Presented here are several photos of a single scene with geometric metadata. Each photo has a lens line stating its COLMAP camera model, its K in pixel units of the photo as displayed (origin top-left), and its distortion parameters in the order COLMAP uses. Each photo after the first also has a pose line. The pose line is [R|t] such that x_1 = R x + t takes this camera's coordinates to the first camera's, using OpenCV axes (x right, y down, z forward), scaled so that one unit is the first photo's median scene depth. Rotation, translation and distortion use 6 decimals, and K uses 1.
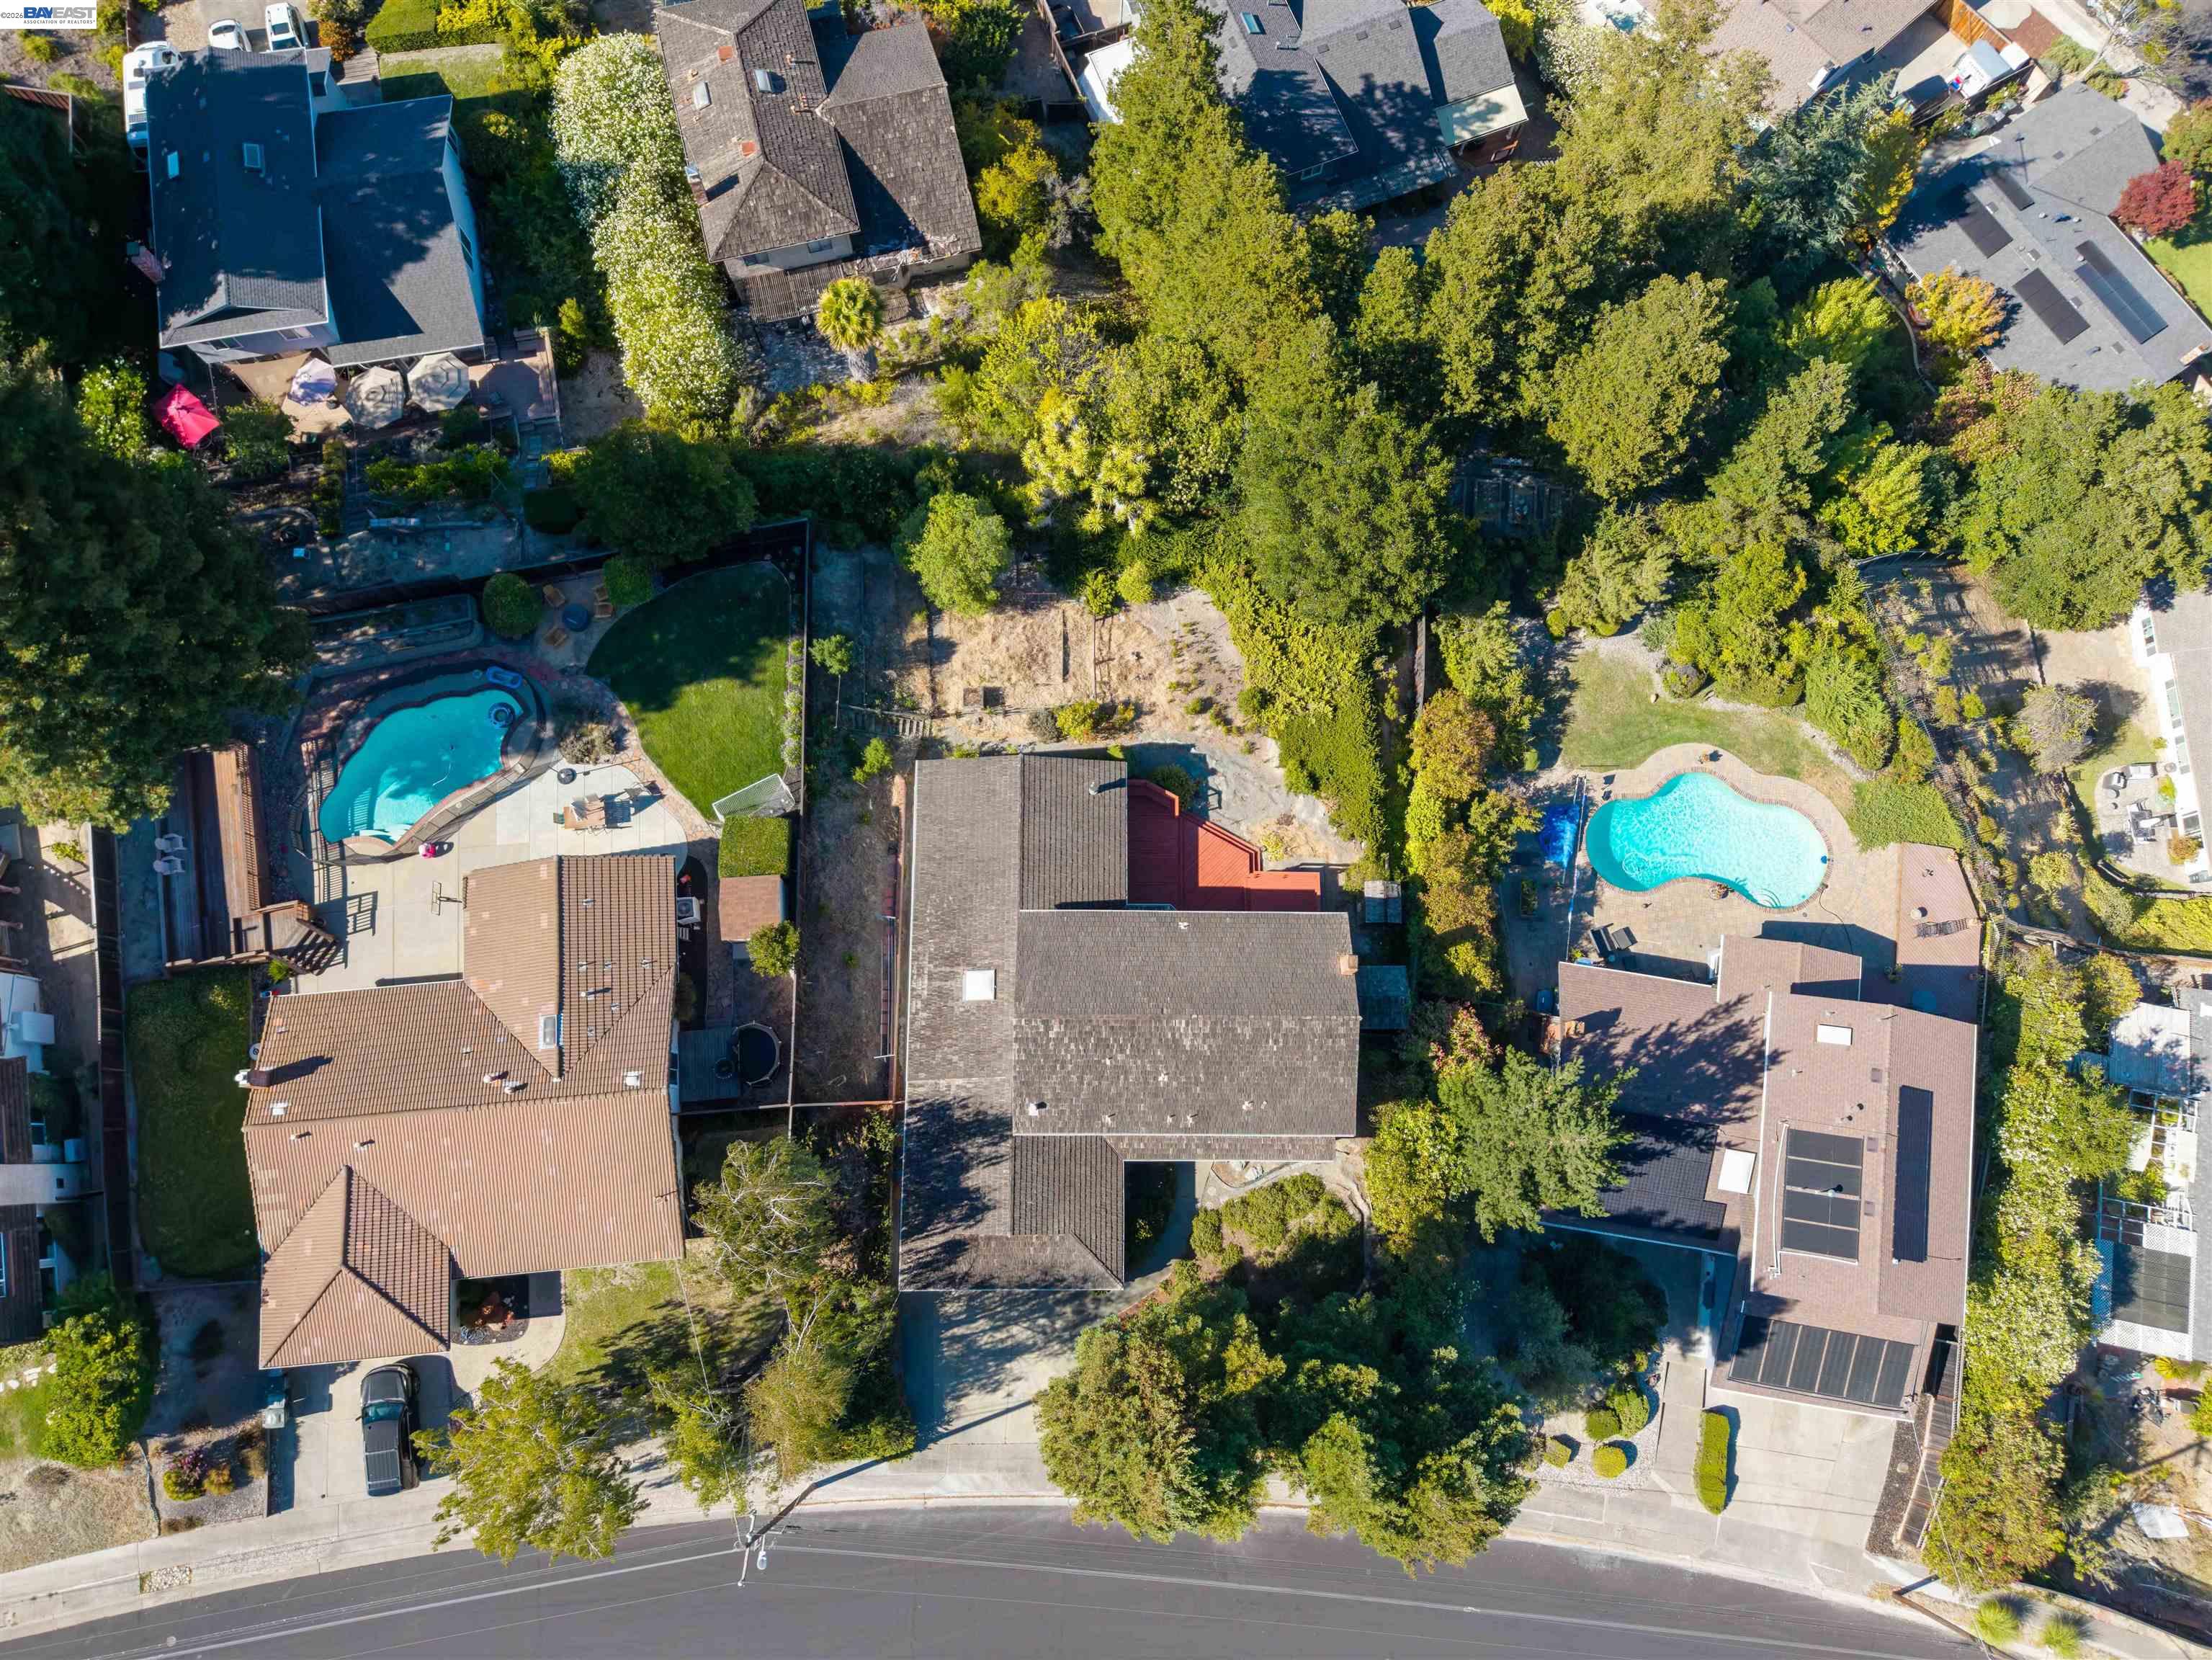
lens RADIAL K [[1510.3, 0, 1101.8], [0, 1510.3, 821.4], [0, 0, 1]] dist [0.060959, -0.078517]
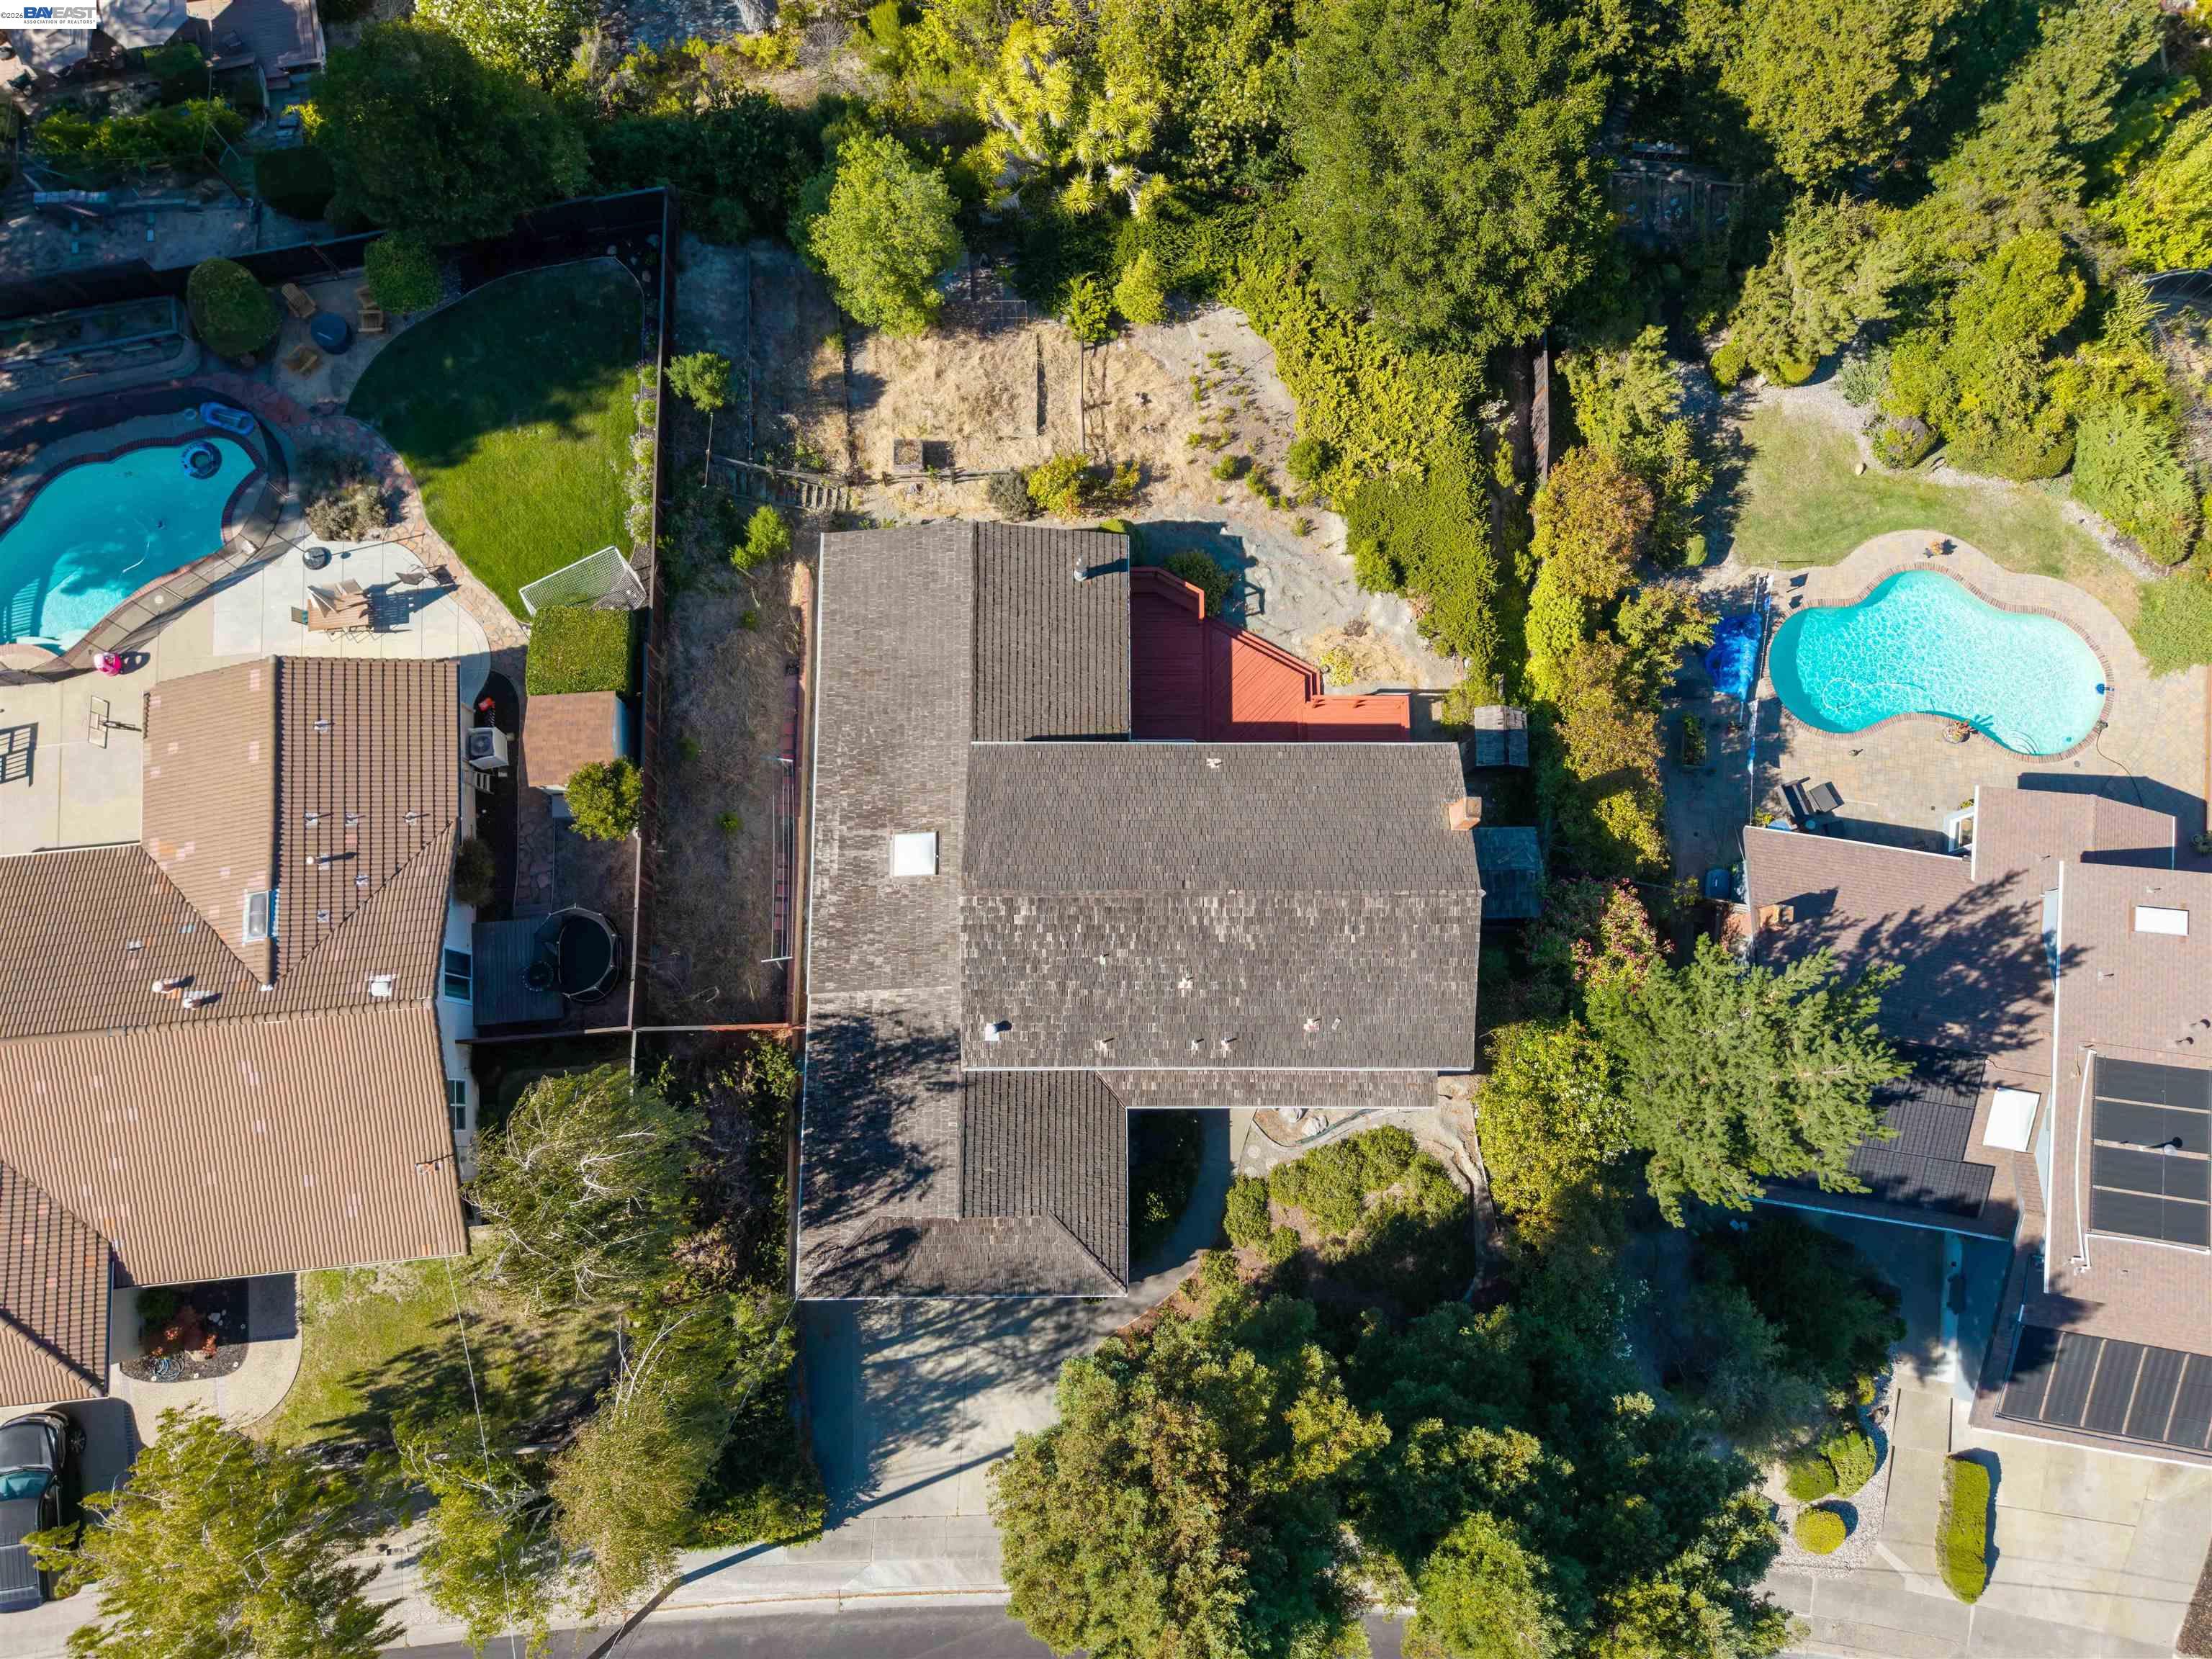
lens RADIAL K [[1555.1, 0, 1097.1], [0, 1555.1, 812.7], [0, 0, 1]] dist [0.022385, -0.010107]
pose [[0.999955, -0.006039, -0.007262, 0.006507], [0.006211, 0.999696, 0.023850, 0.070702], [0.007116, -0.023894, 0.999689, 0.289361]]
